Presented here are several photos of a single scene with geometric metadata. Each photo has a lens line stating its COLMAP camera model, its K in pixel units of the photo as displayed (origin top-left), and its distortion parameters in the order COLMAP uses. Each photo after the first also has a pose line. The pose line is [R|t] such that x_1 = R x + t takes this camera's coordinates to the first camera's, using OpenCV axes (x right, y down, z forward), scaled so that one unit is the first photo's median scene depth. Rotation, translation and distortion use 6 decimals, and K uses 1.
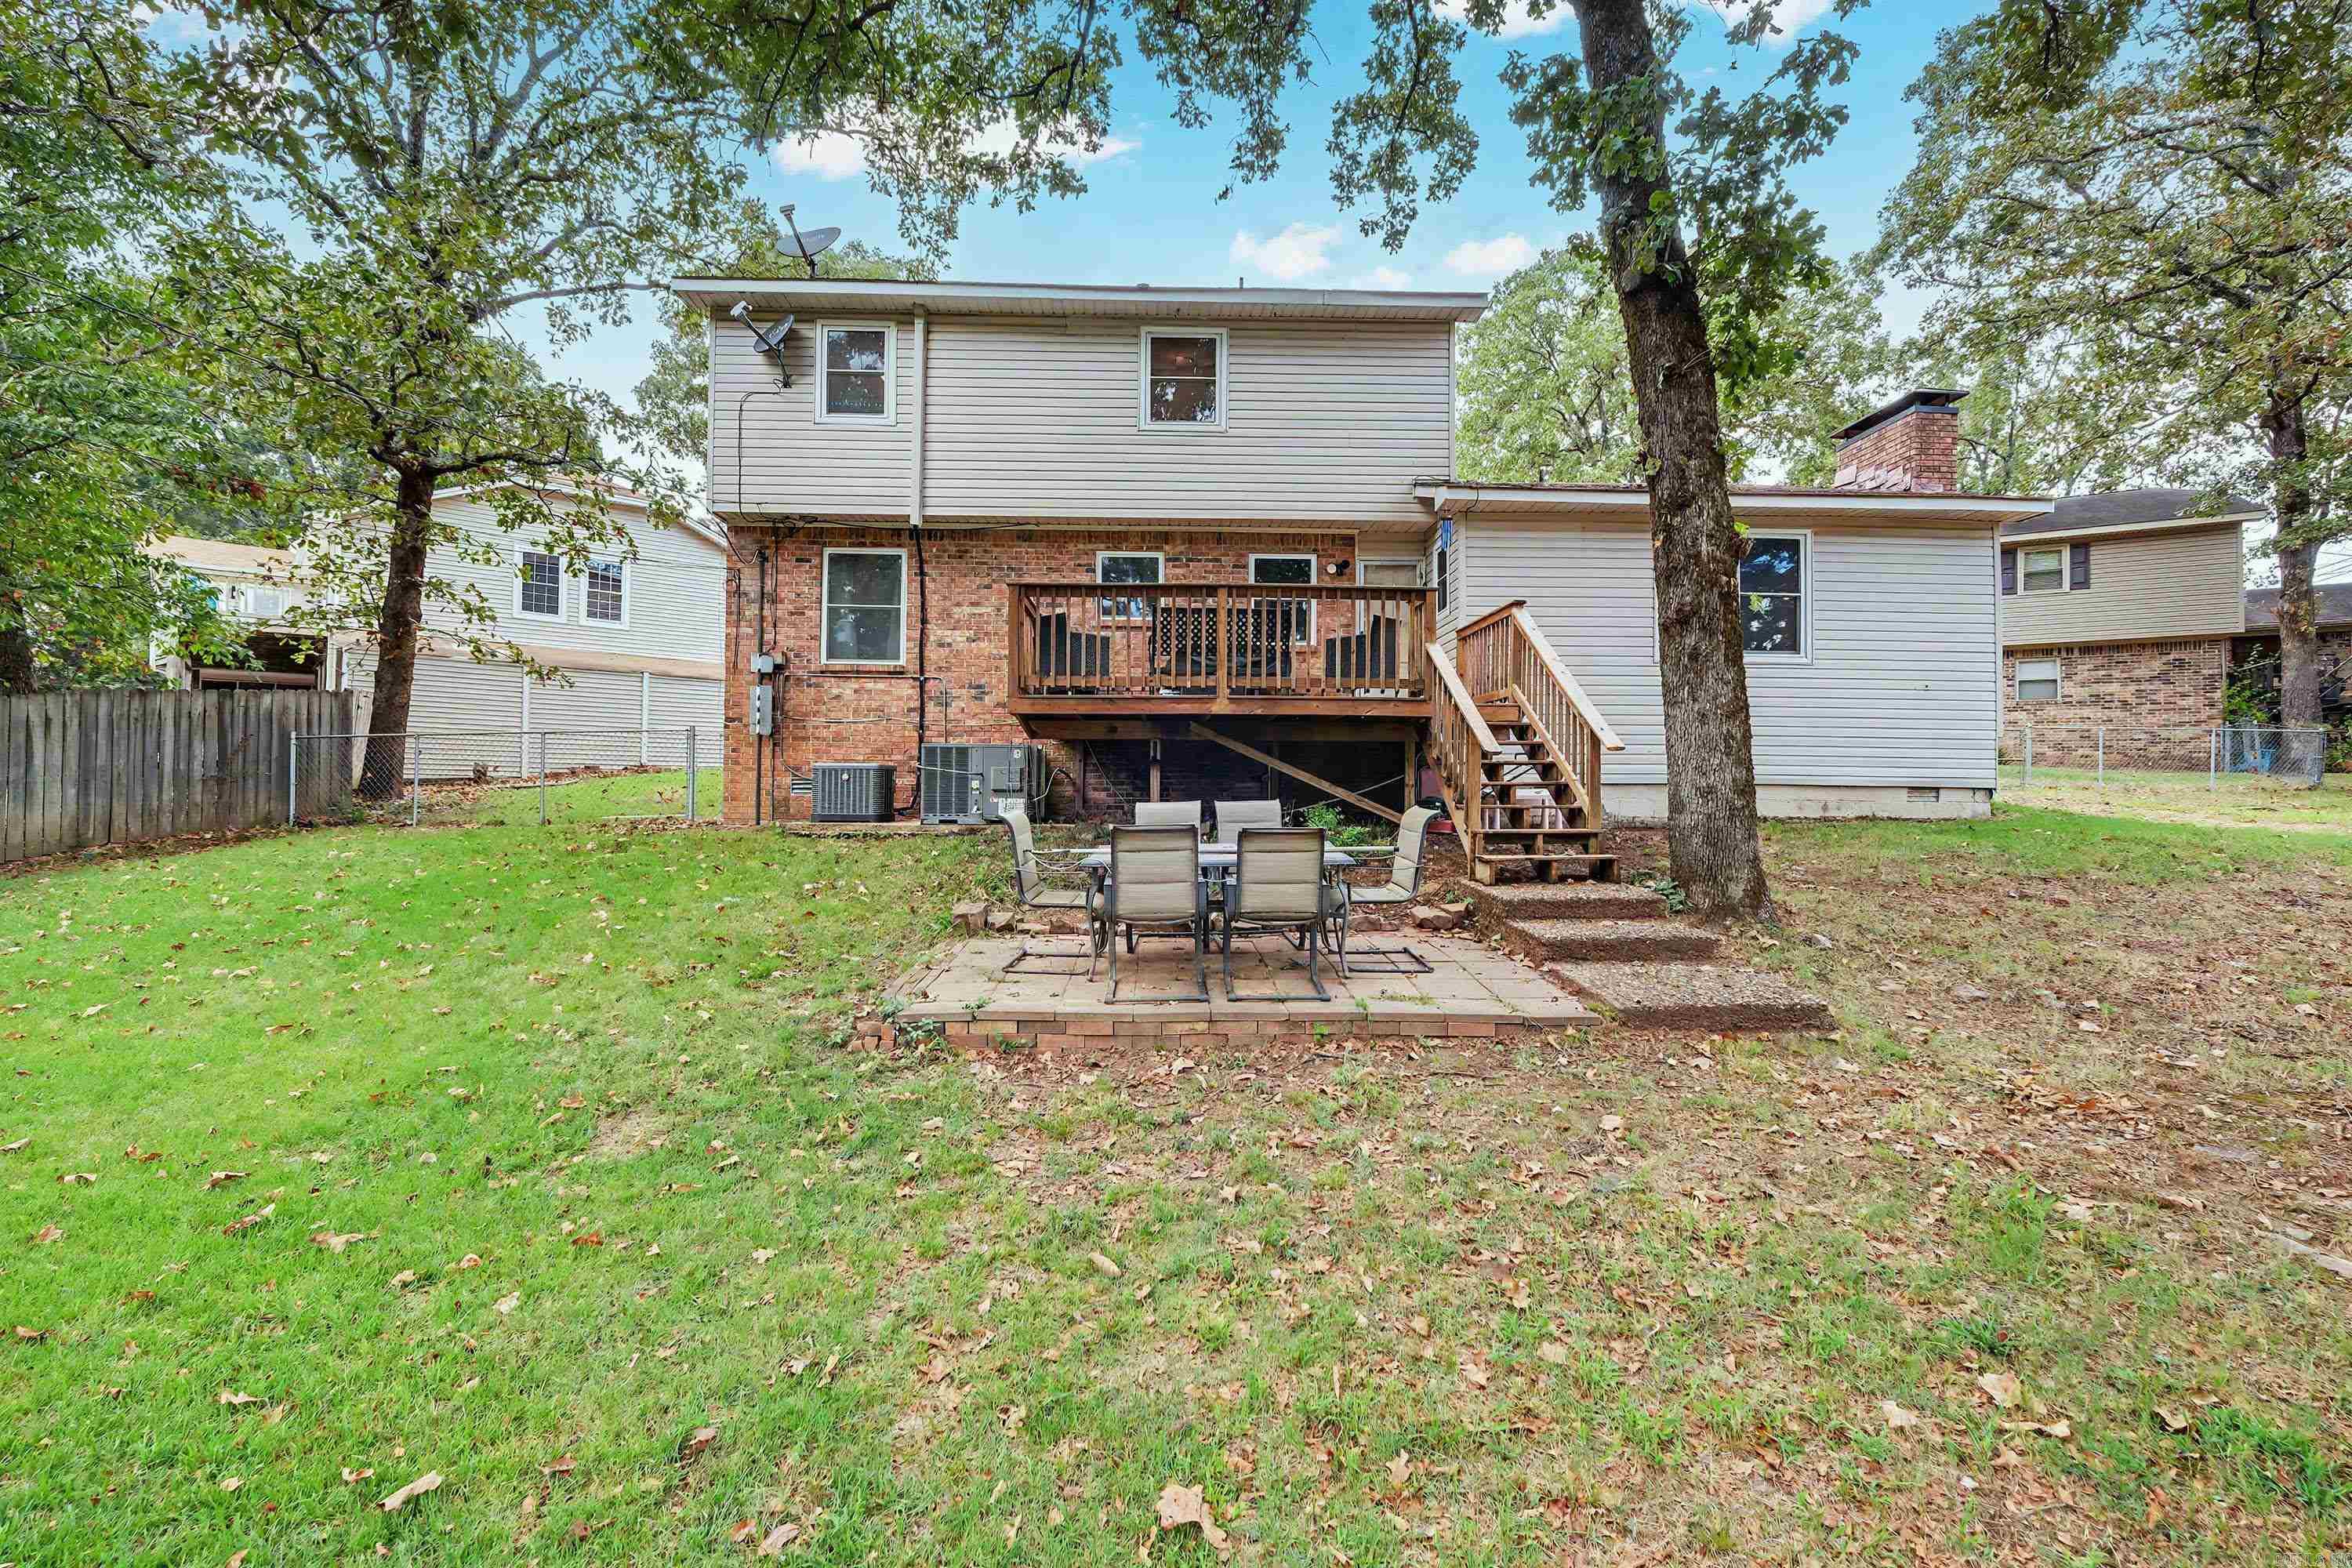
lens RADIAL K [[1040.6, 0, 1172.8], [0, 1040.6, 791.8], [0, 0, 1]] dist [-0.001339, -0.000042]
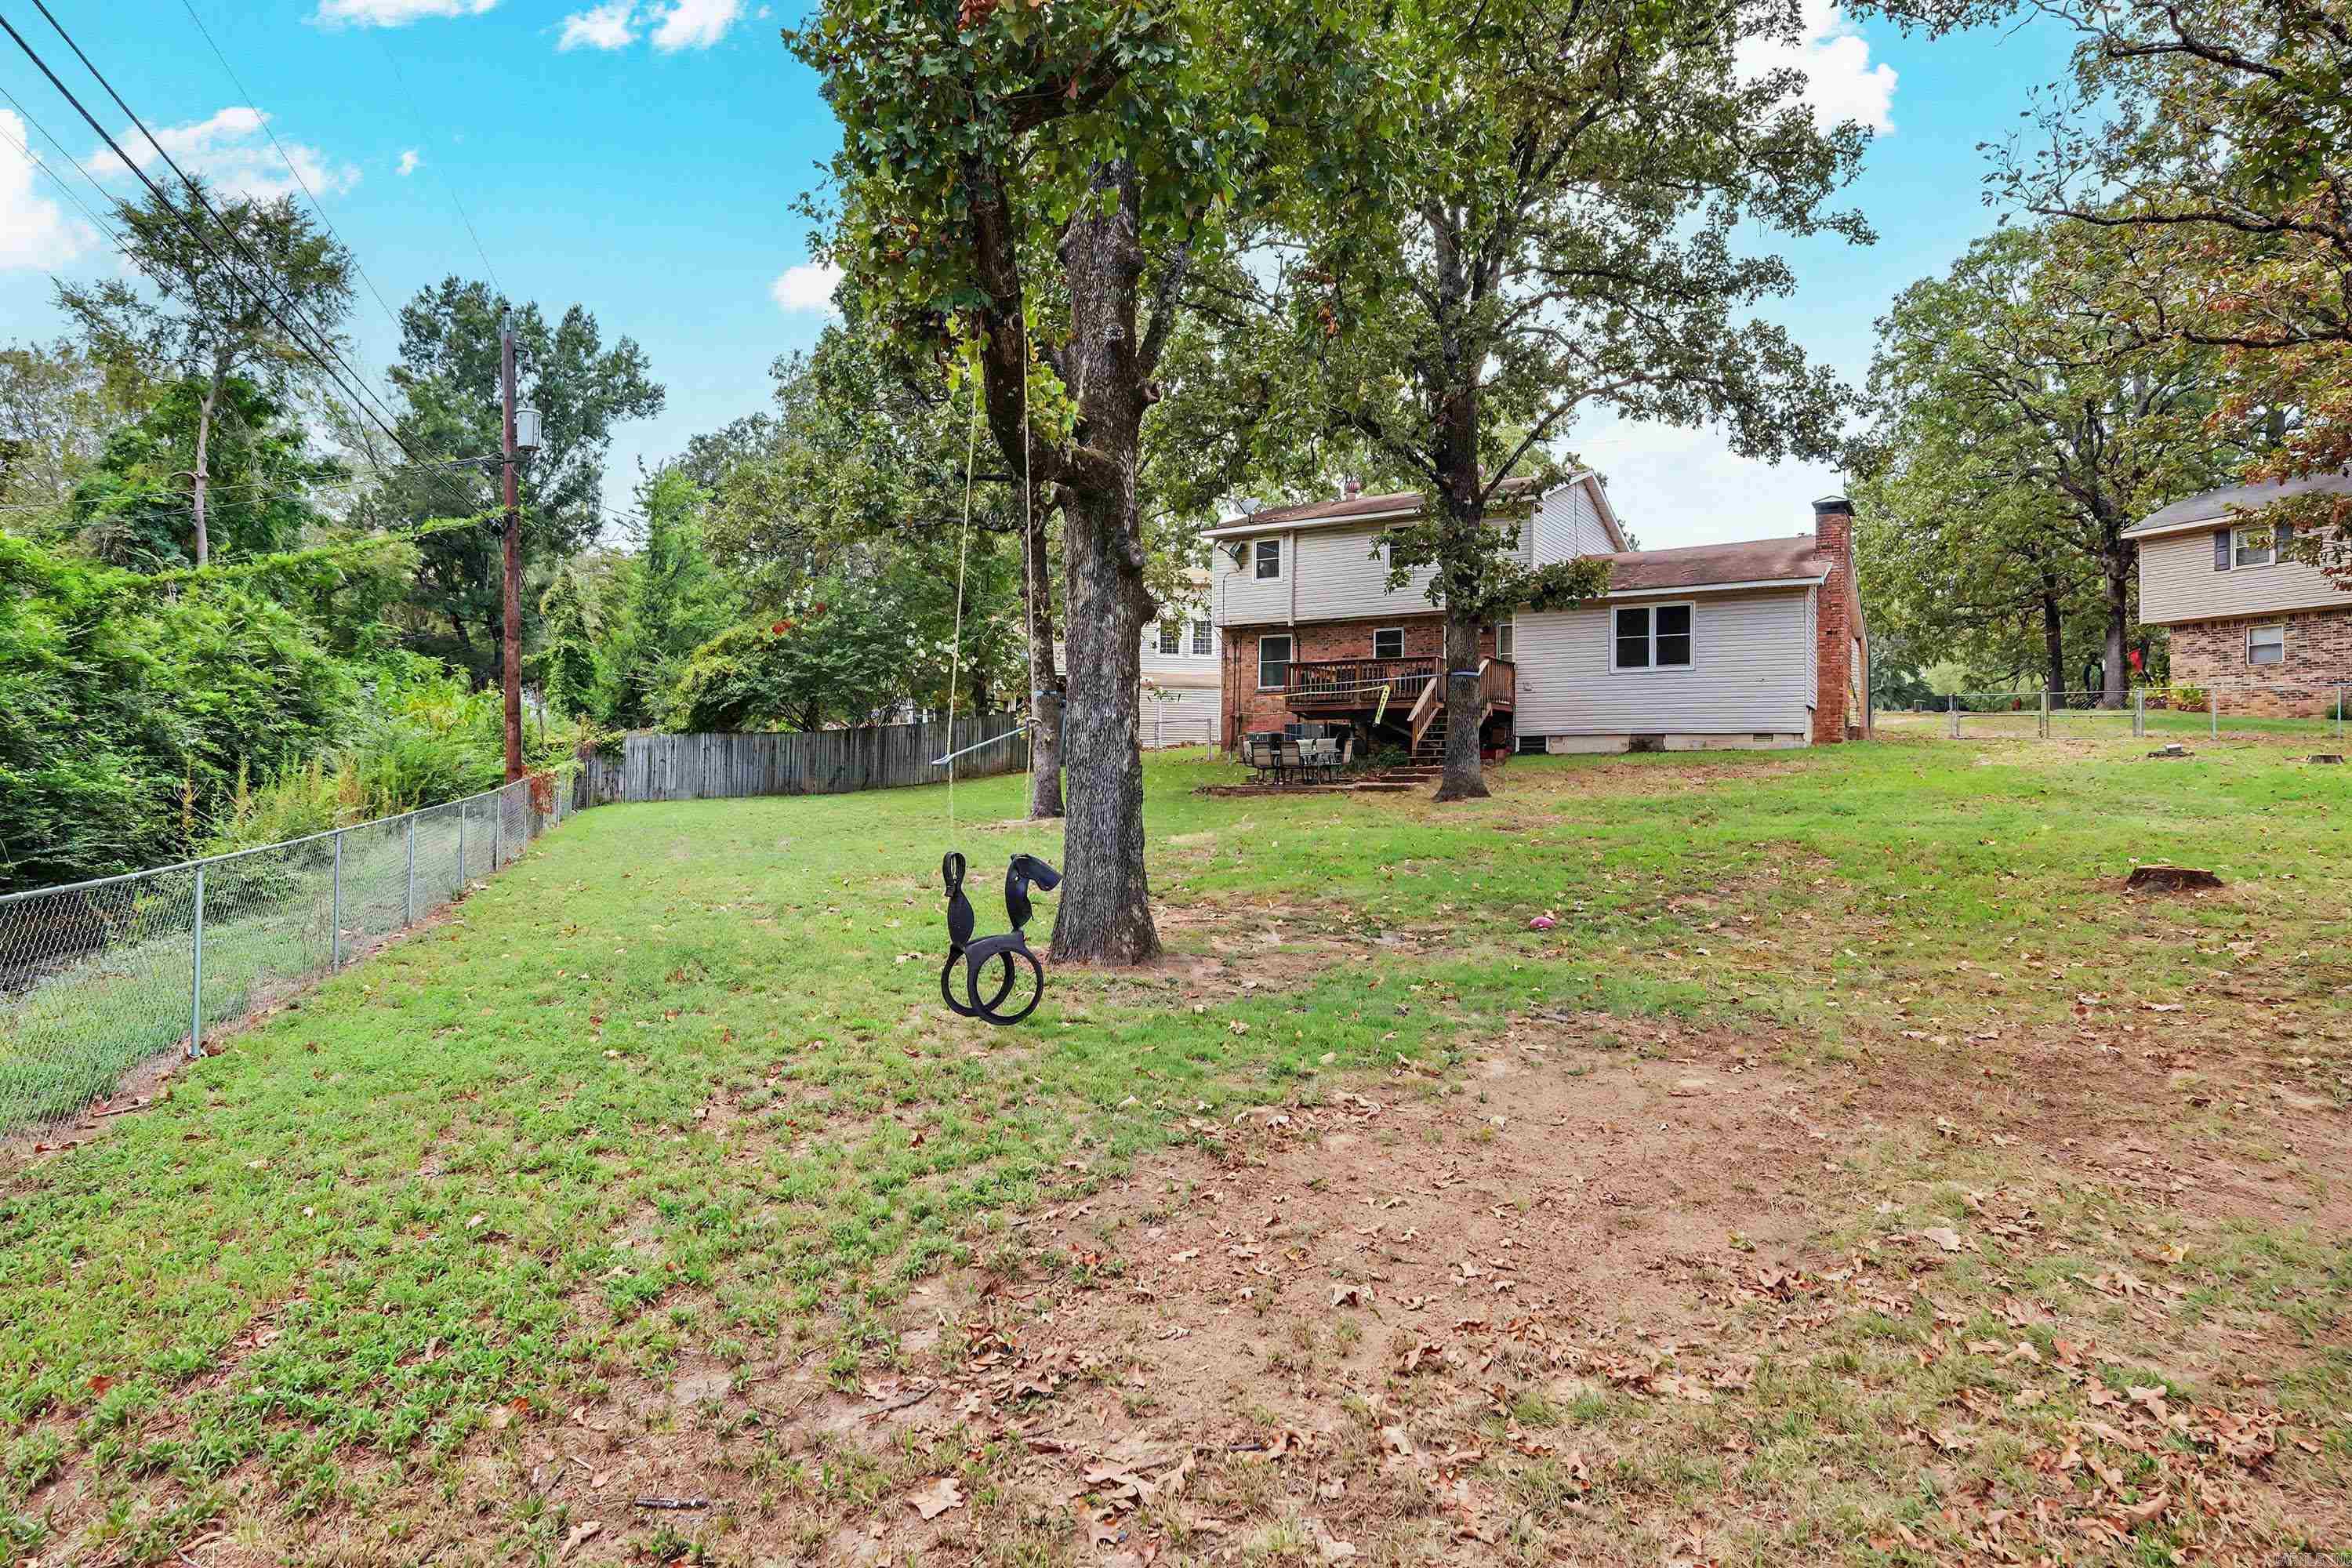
lens RADIAL K [[1283.6, 0, 1177.4], [0, 1283.6, 783.4], [0, 0, 1]] dist [-0.008746, -0.001792]
pose [[0.837335, 0.001275, -0.546689, 1.041146], [-0.002479, 0.999996, -0.001465, 0.085766], [0.546685, 0.002582, 0.837335, -1.421688]]
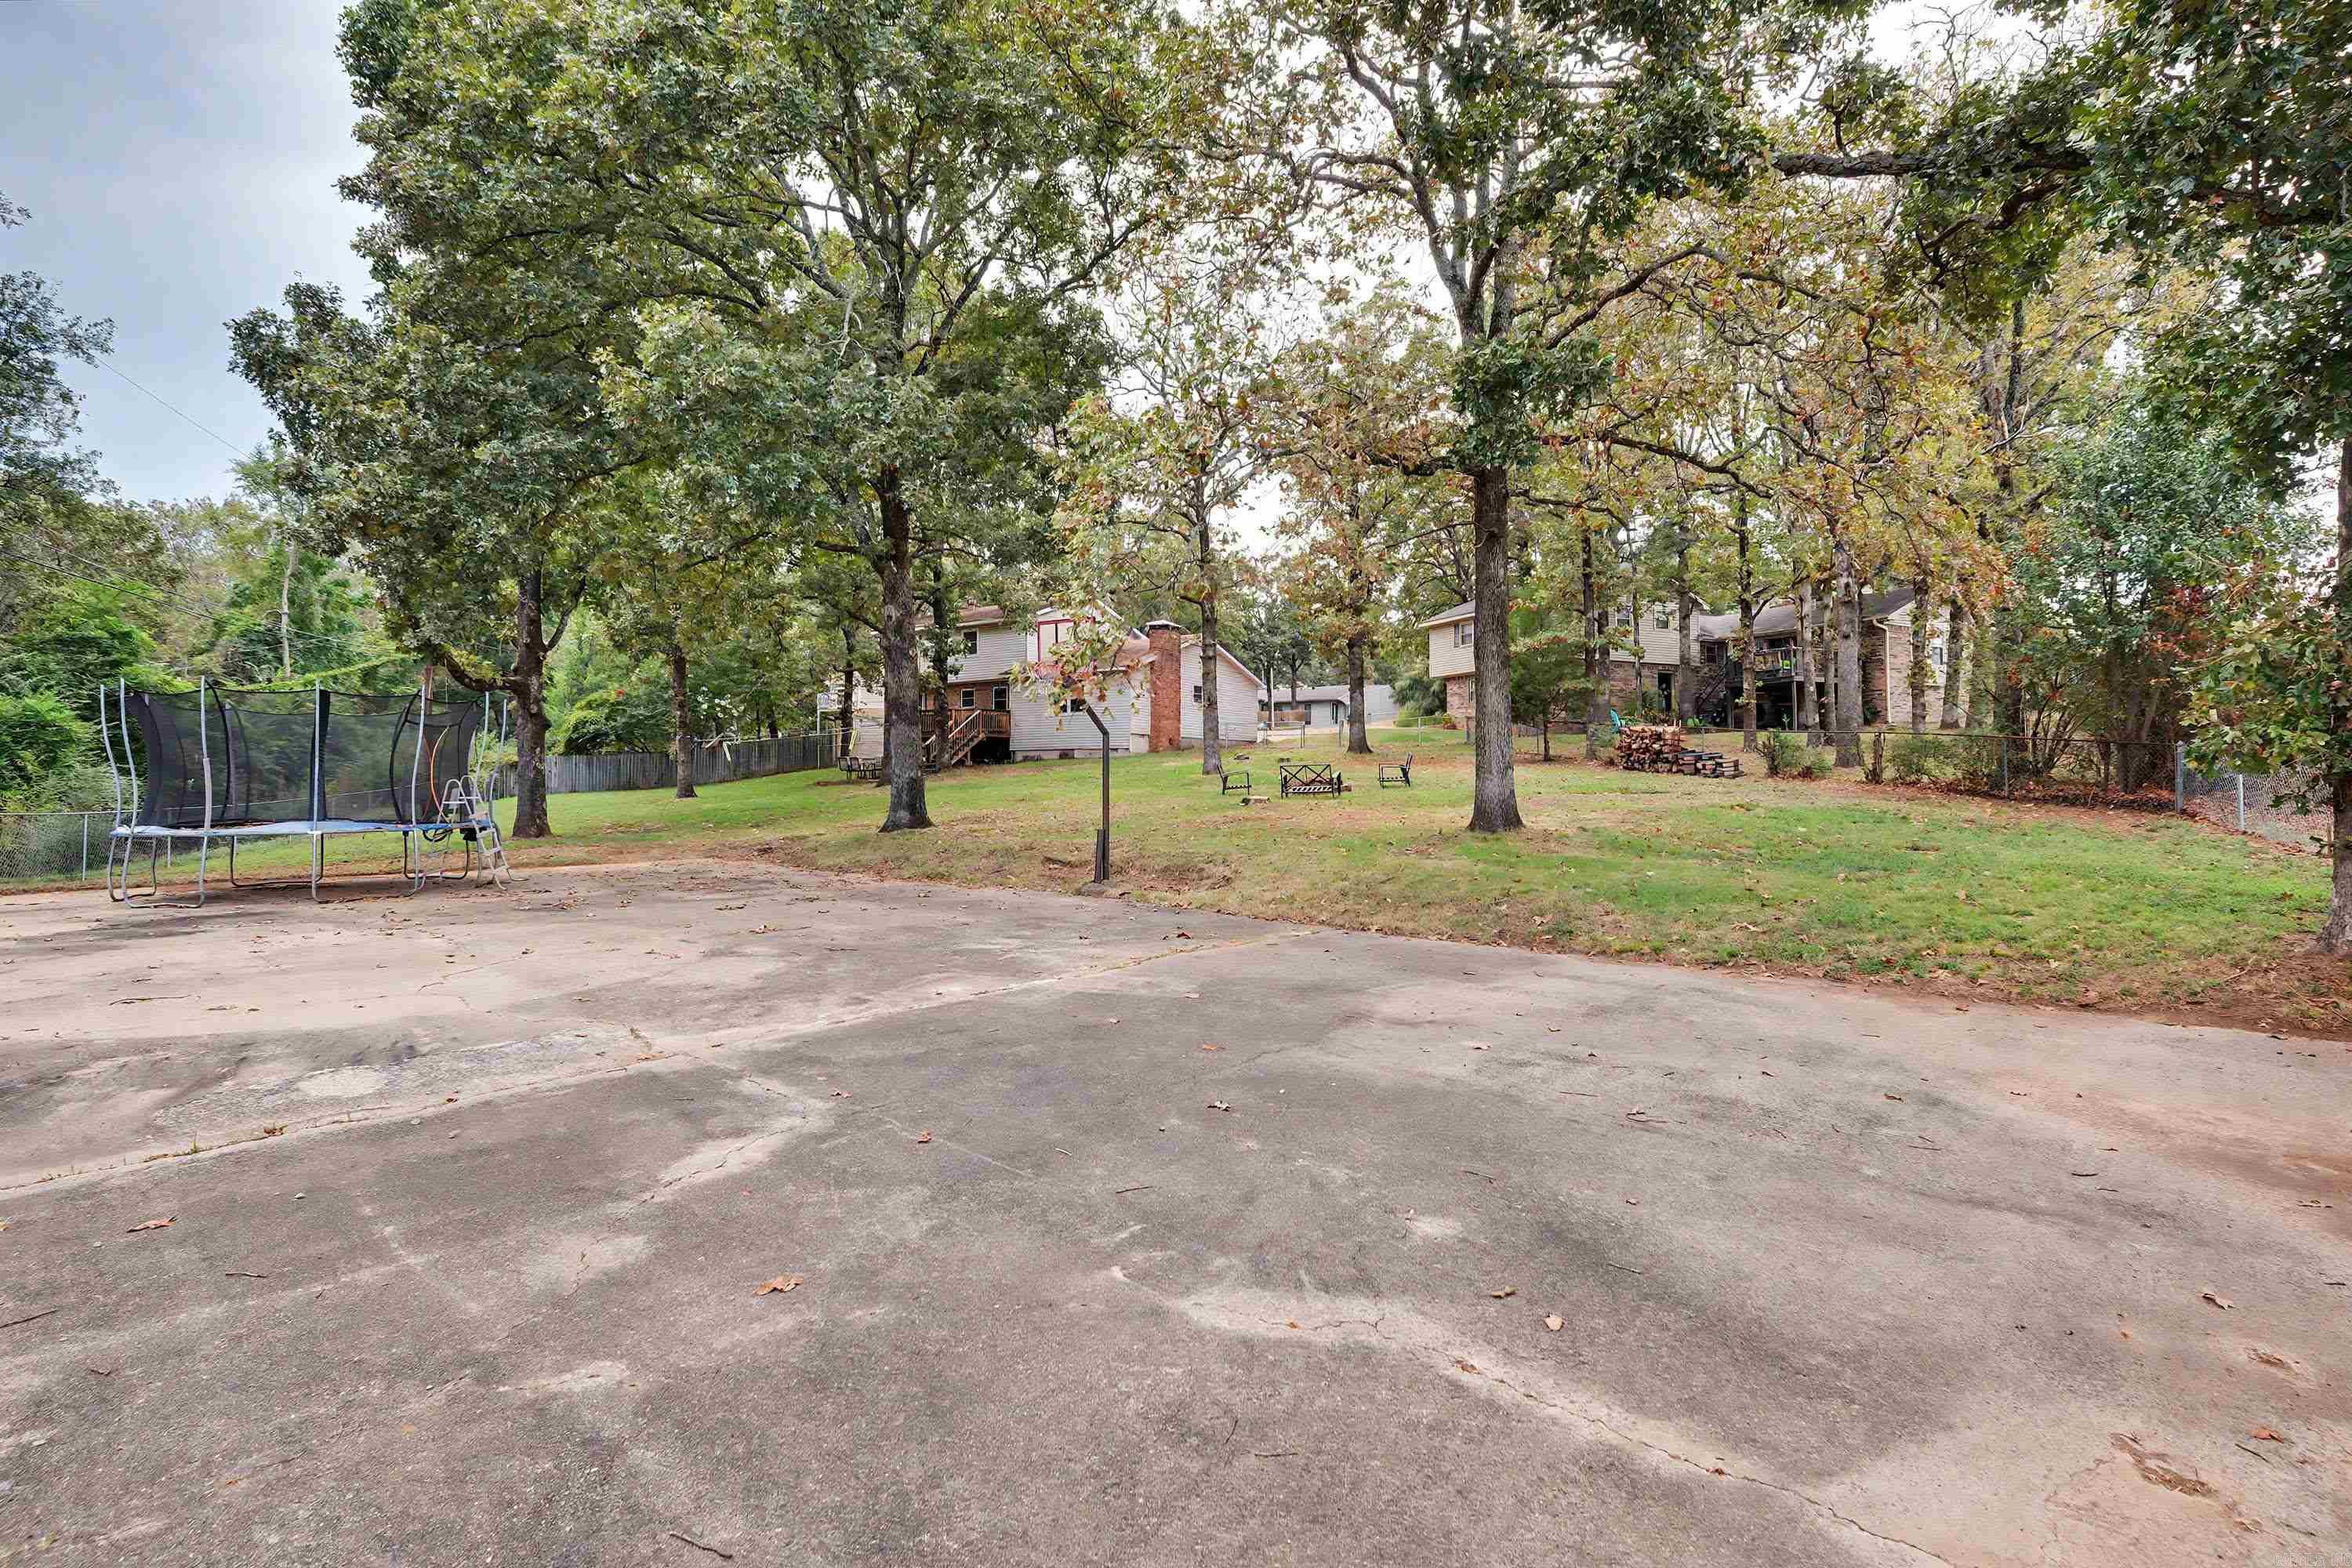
lens RADIAL K [[1157.4, 0, 1175.2], [0, 1157.4, 784.6], [0, 0, 1]] dist [0.002947, 0.000267]
pose [[0.823480, -0.008234, -0.567285, 2.832830], [0.009761, 0.999952, -0.000344, 0.109439], [0.567261, -0.005254, 0.823521, -1.922165]]
